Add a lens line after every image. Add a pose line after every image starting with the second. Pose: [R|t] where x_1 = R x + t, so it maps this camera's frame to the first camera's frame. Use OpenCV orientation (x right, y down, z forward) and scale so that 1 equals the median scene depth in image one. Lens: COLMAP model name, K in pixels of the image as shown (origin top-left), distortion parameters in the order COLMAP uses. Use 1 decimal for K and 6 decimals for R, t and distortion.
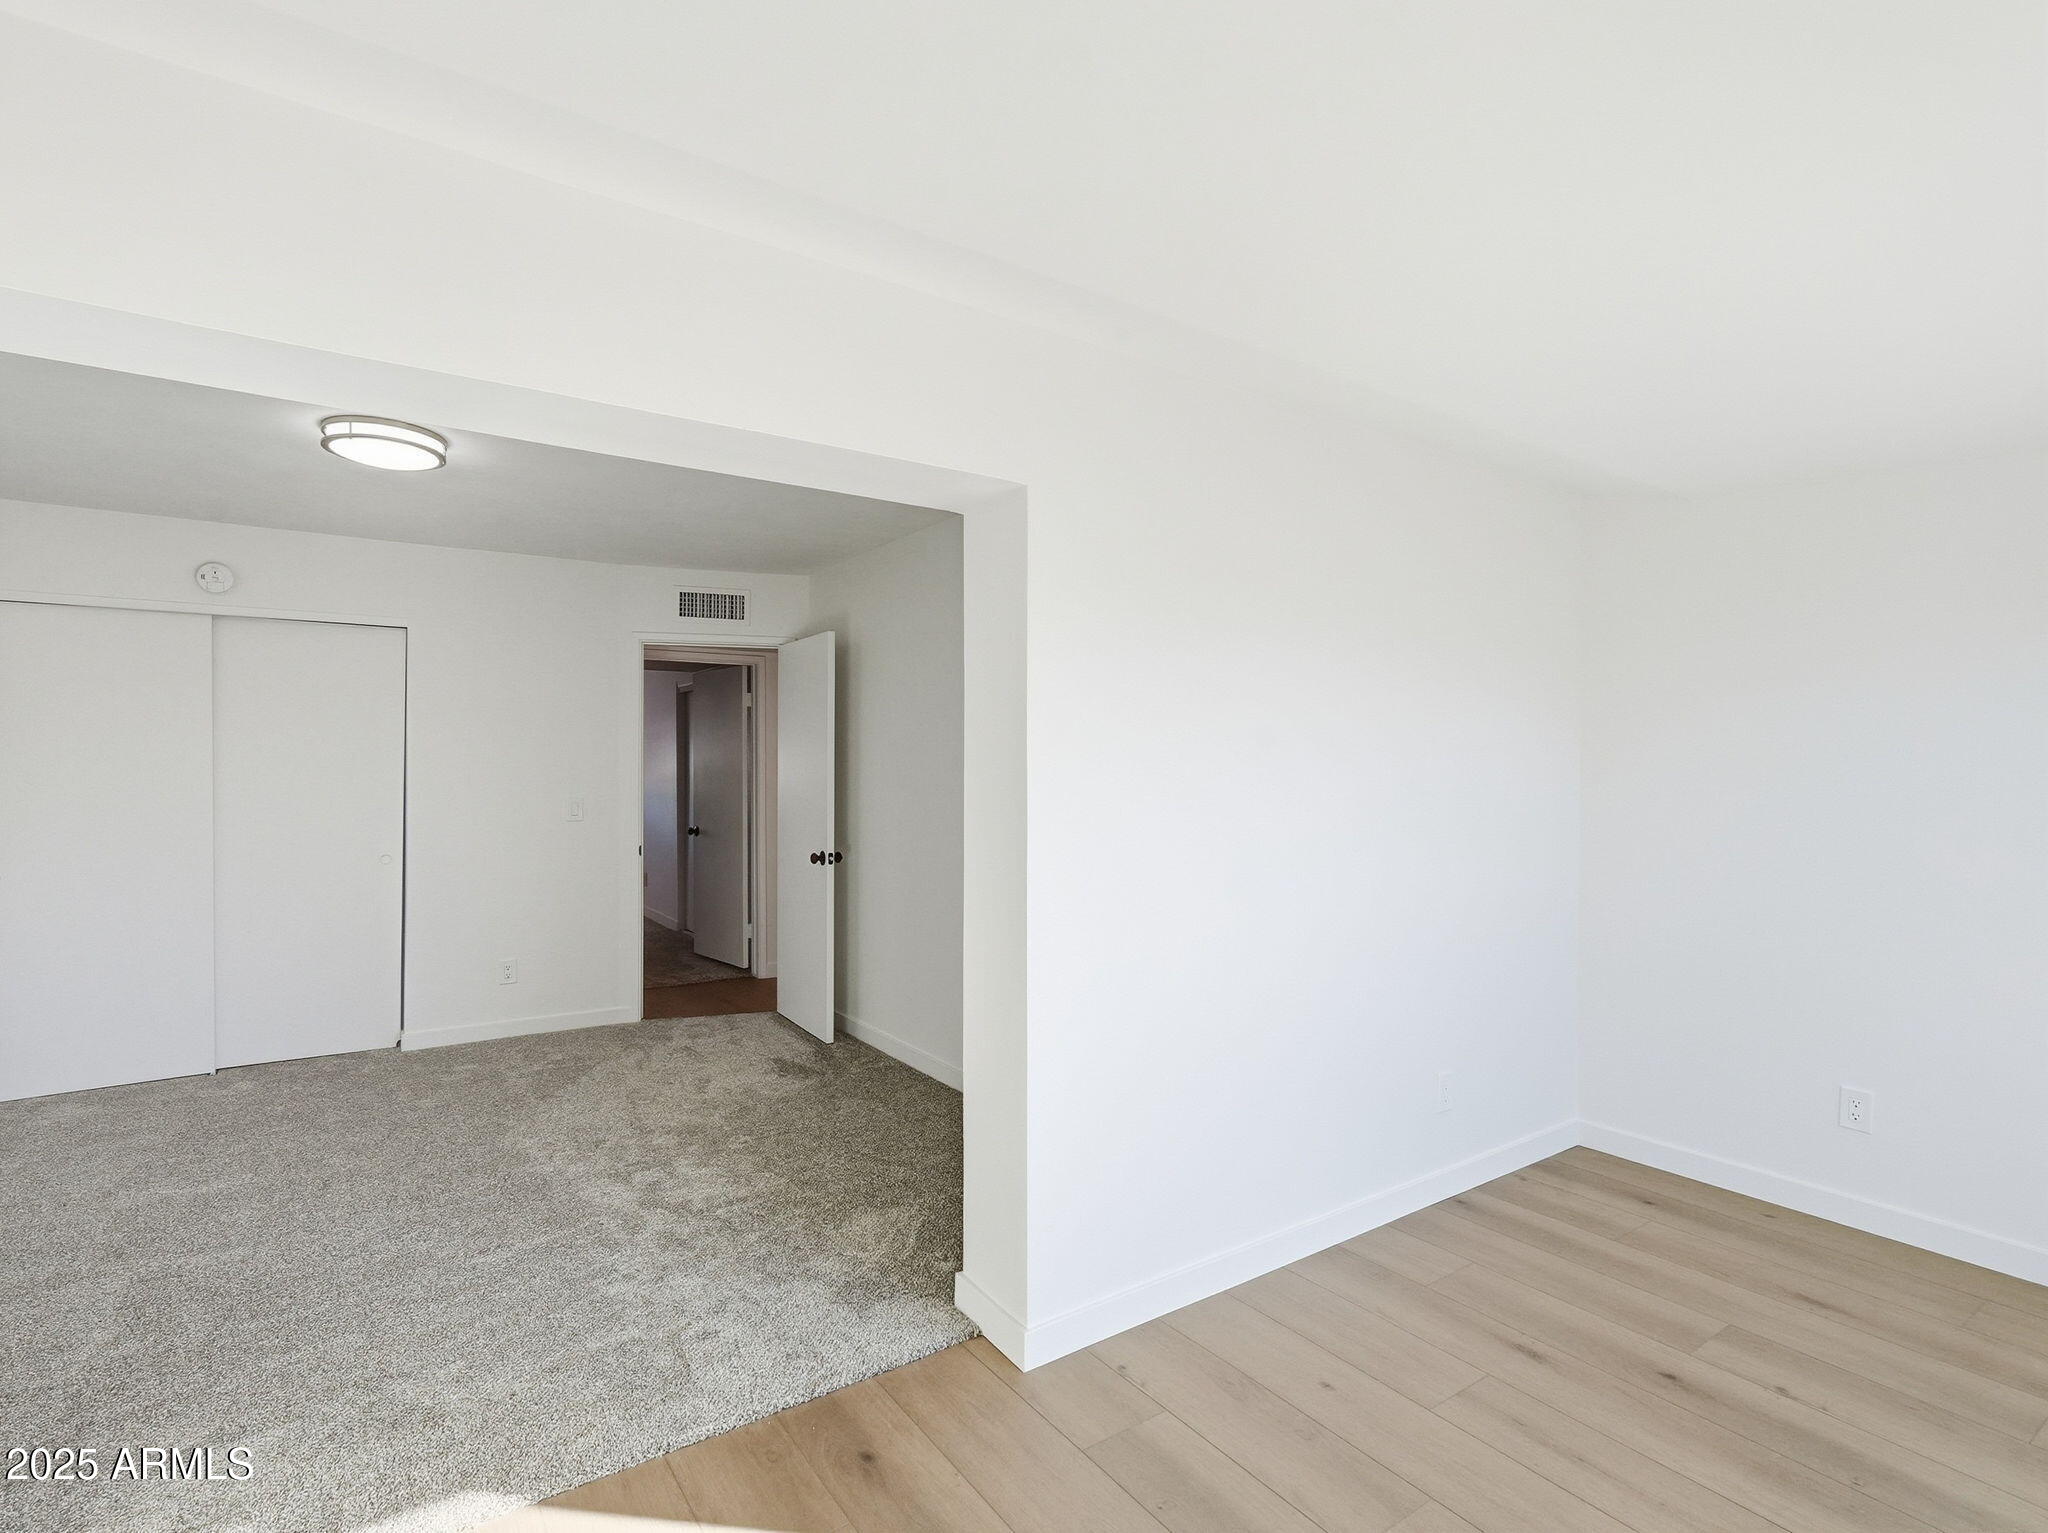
lens RADIAL K [[1010.1, 0, 1021.0], [0, 1010.1, 770.8], [0, 0, 1]] dist [-0.007216, 0.000513]
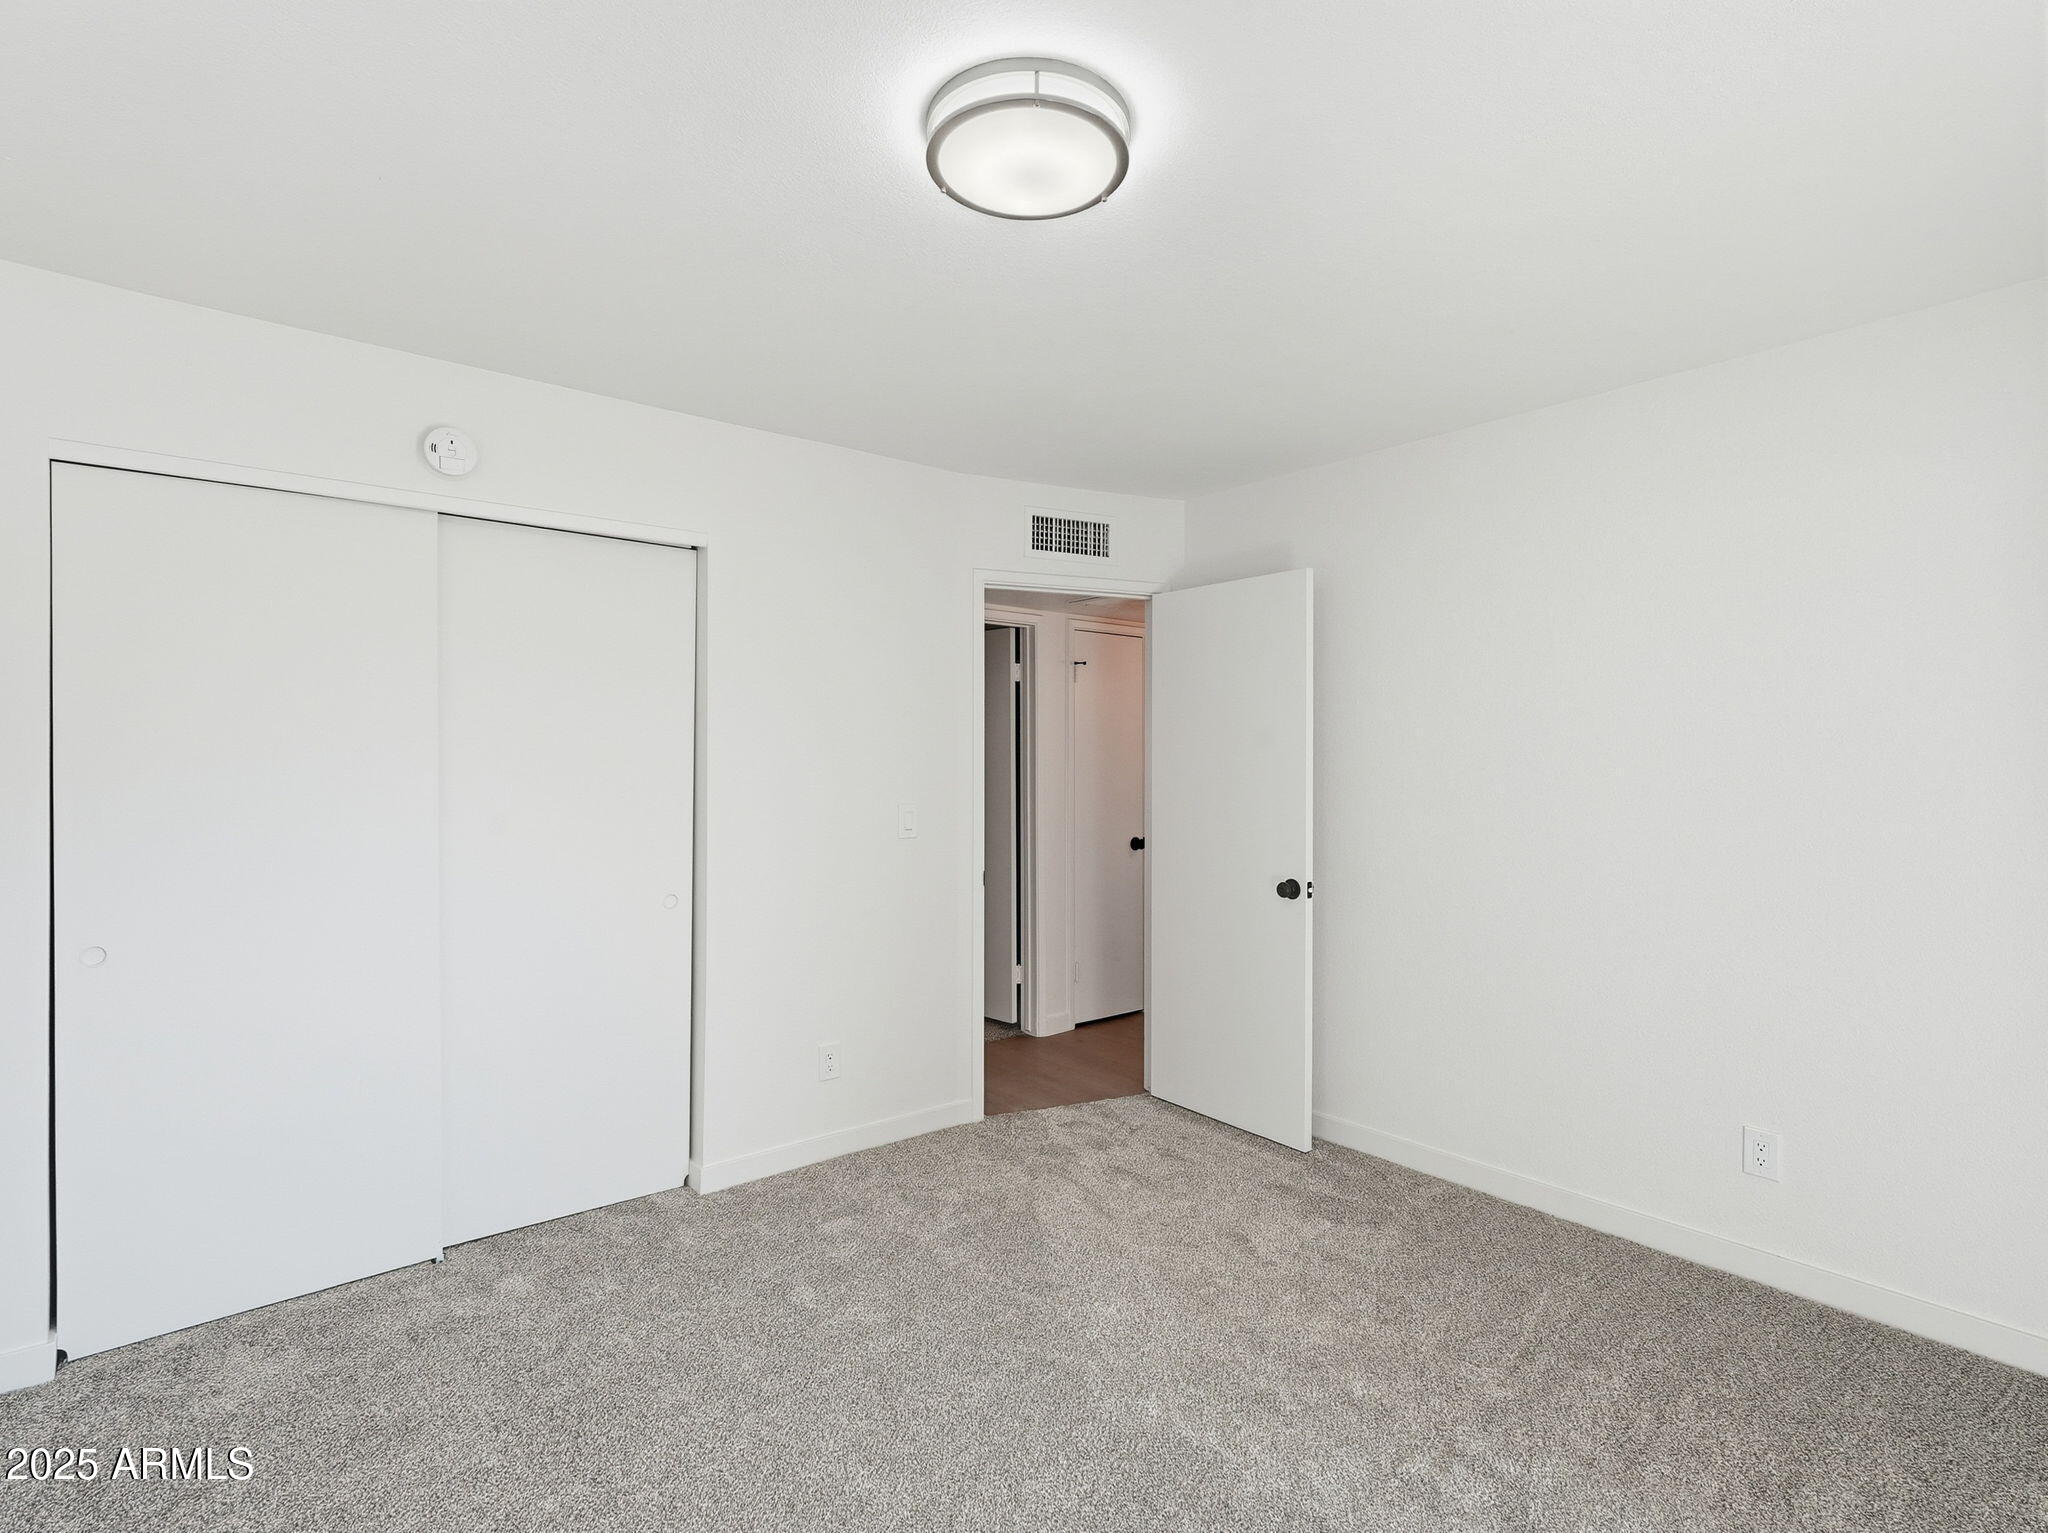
lens RADIAL K [[1020.2, 0, 1016.2], [0, 1020.2, 756.6], [0, 0, 1]] dist [-0.006277, 0.000726]
pose [[0.994016, 0.001460, 0.109224, -0.440113], [-0.001009, 0.999991, -0.004178, -0.003206], [-0.109229, 0.004043, 0.994008, 0.290161]]
